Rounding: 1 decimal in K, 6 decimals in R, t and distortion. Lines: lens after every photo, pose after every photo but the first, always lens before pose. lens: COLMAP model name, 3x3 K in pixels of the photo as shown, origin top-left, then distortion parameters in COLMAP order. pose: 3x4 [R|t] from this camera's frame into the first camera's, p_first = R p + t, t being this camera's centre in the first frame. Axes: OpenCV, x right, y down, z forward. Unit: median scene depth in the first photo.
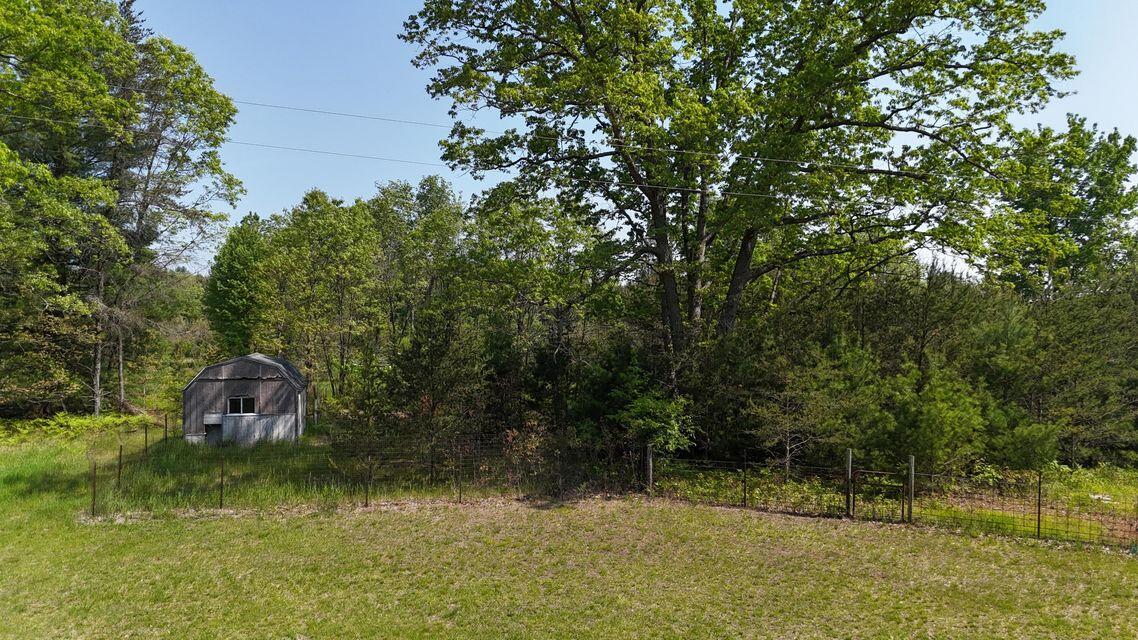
lens RADIAL K [[811.3, 0, 556.1], [0, 811.3, 324.8], [0, 0, 1]] dist [0.035868, -0.002149]
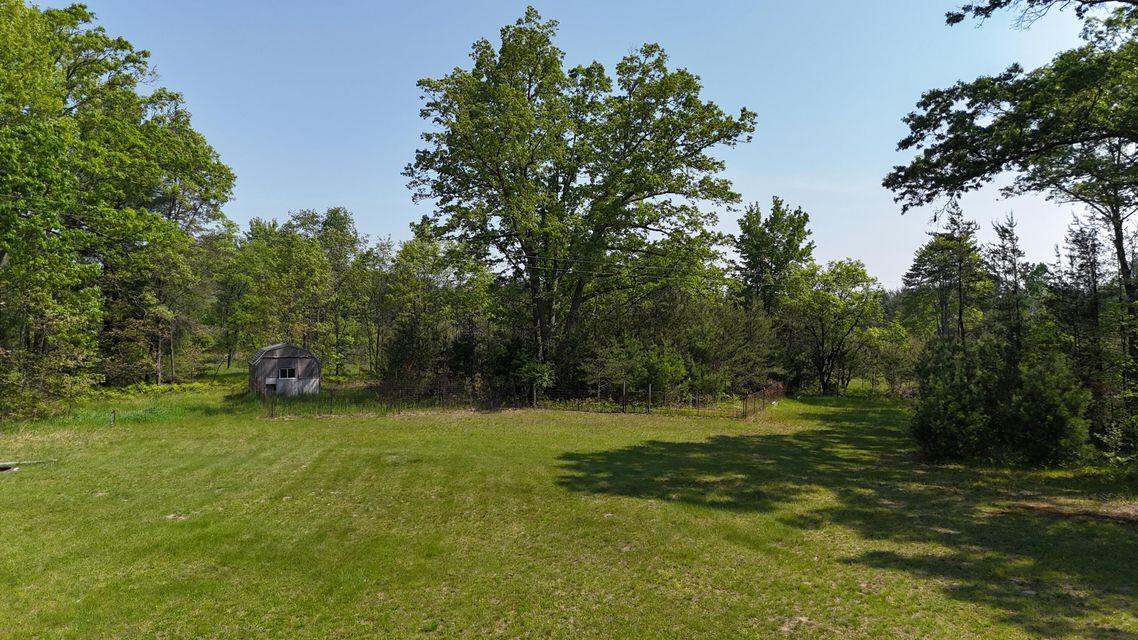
lens RADIAL K [[811.3, 0, 556.1], [0, 811.3, 324.8], [0, 0, 1]] dist [0.035868, -0.002149]
pose [[0.979813, 0.004320, 0.199869, -0.216153], [-0.003768, 0.999988, -0.003138, 0.002005], [-0.199881, 0.002322, 0.979818, -0.917777]]
